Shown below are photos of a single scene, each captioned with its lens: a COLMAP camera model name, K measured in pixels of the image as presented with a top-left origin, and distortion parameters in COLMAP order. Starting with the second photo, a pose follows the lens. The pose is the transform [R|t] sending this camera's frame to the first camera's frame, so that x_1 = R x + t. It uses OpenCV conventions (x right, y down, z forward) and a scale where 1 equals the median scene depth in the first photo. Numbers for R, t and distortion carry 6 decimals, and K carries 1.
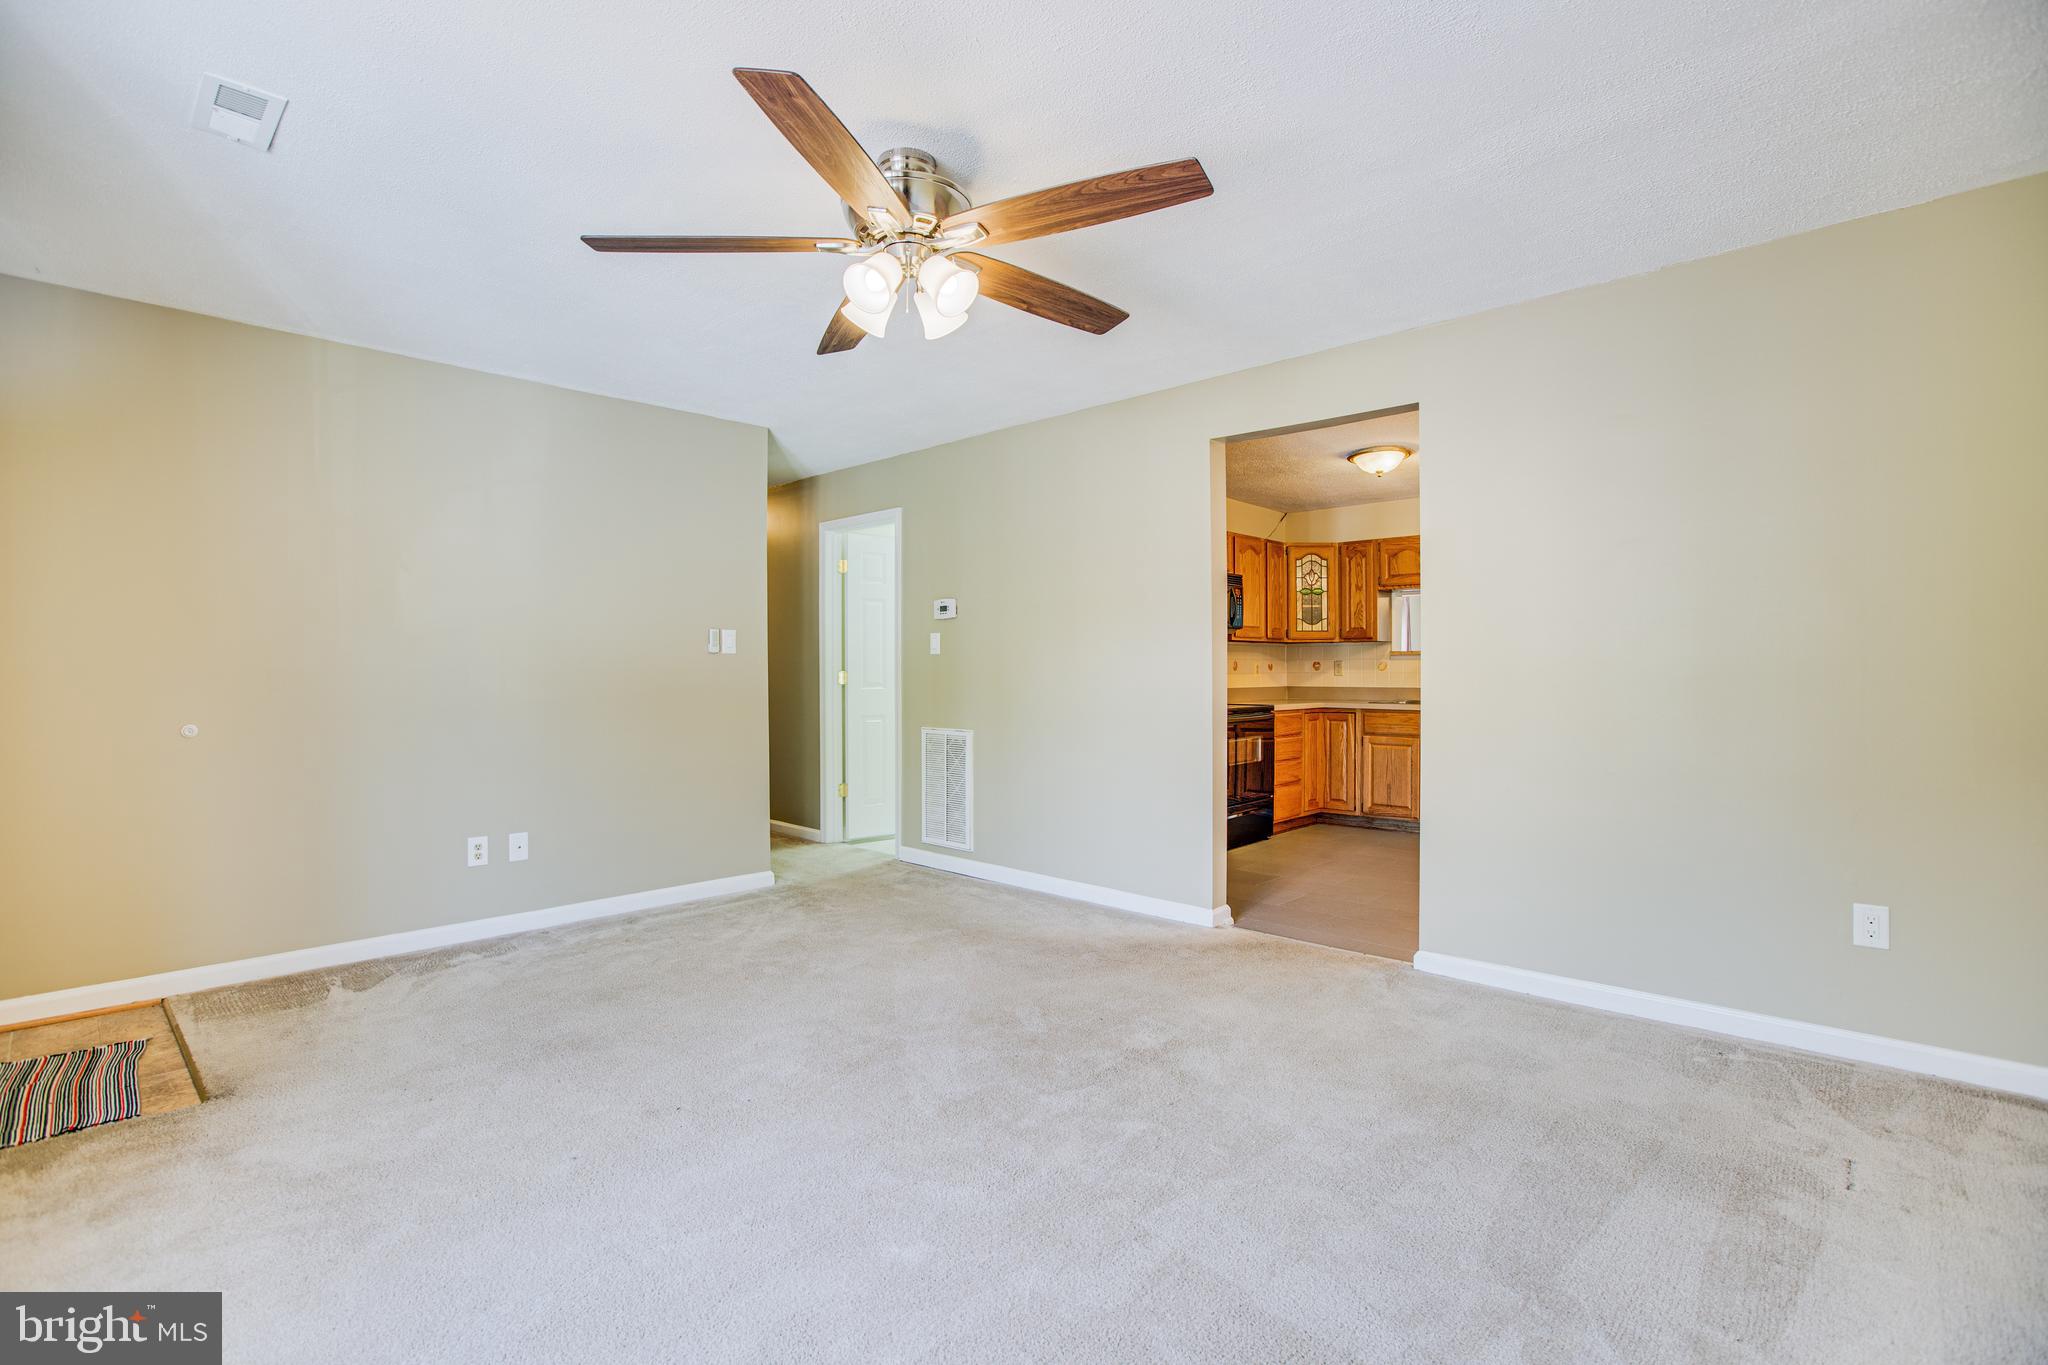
lens RADIAL K [[946.1, 0, 1014.2], [0, 946.1, 677.8], [0, 0, 1]] dist [-0.047396, 0.015465]
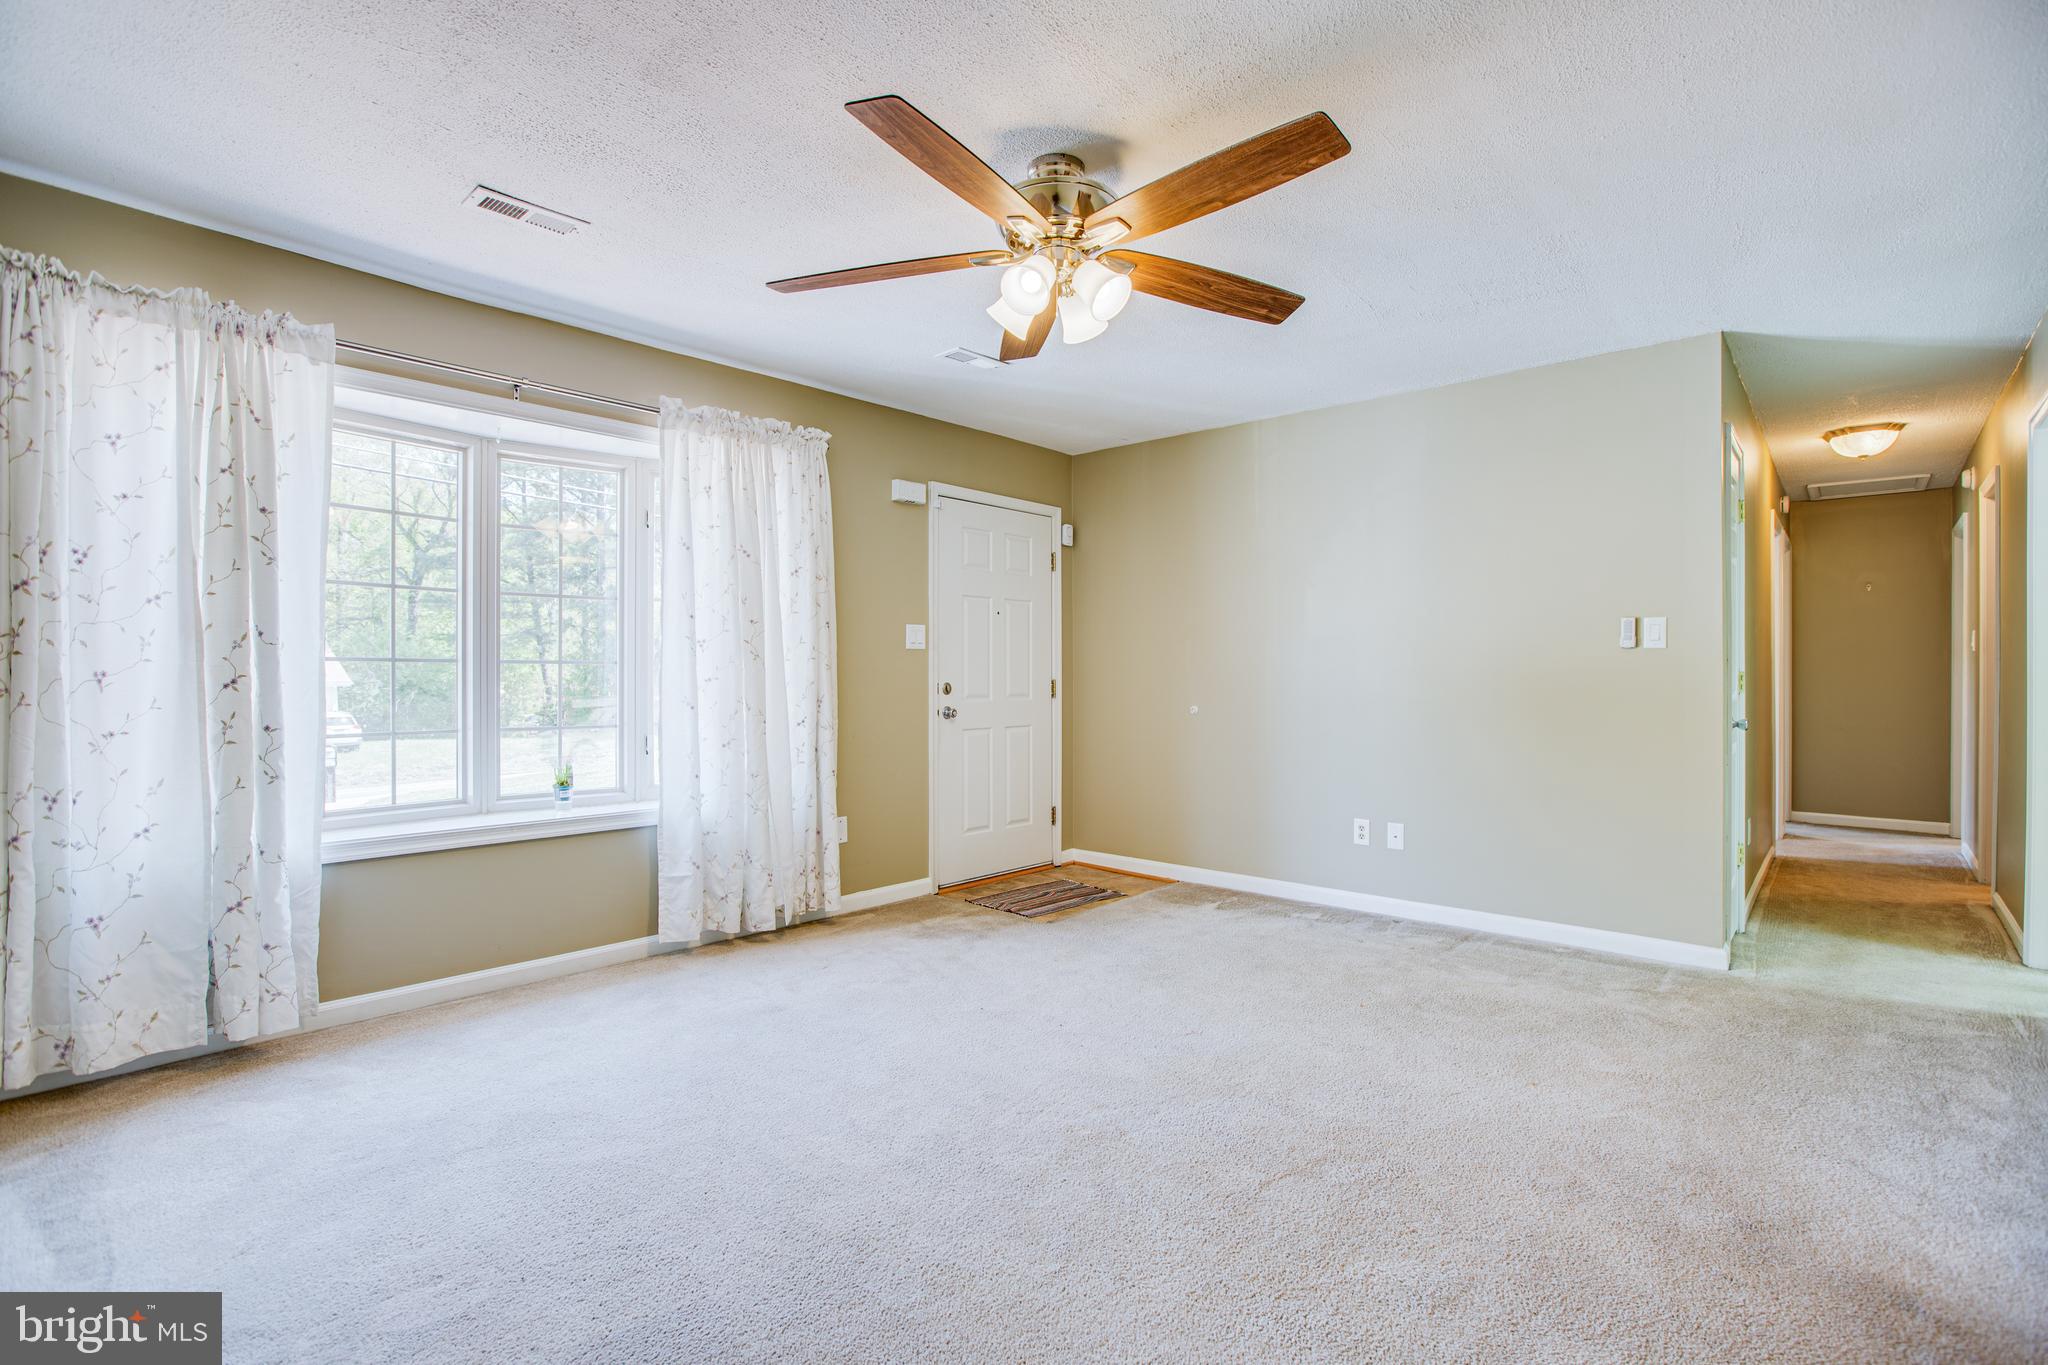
lens RADIAL K [[946.1, 0, 1014.2], [0, 946.1, 677.8], [0, 0, 1]] dist [-0.047396, 0.015465]
pose [[0.031729, 0.010273, -0.999444, 0.533299], [-0.008717, 0.999912, 0.010001, -0.005802], [0.999459, 0.008395, 0.031815, 0.545766]]
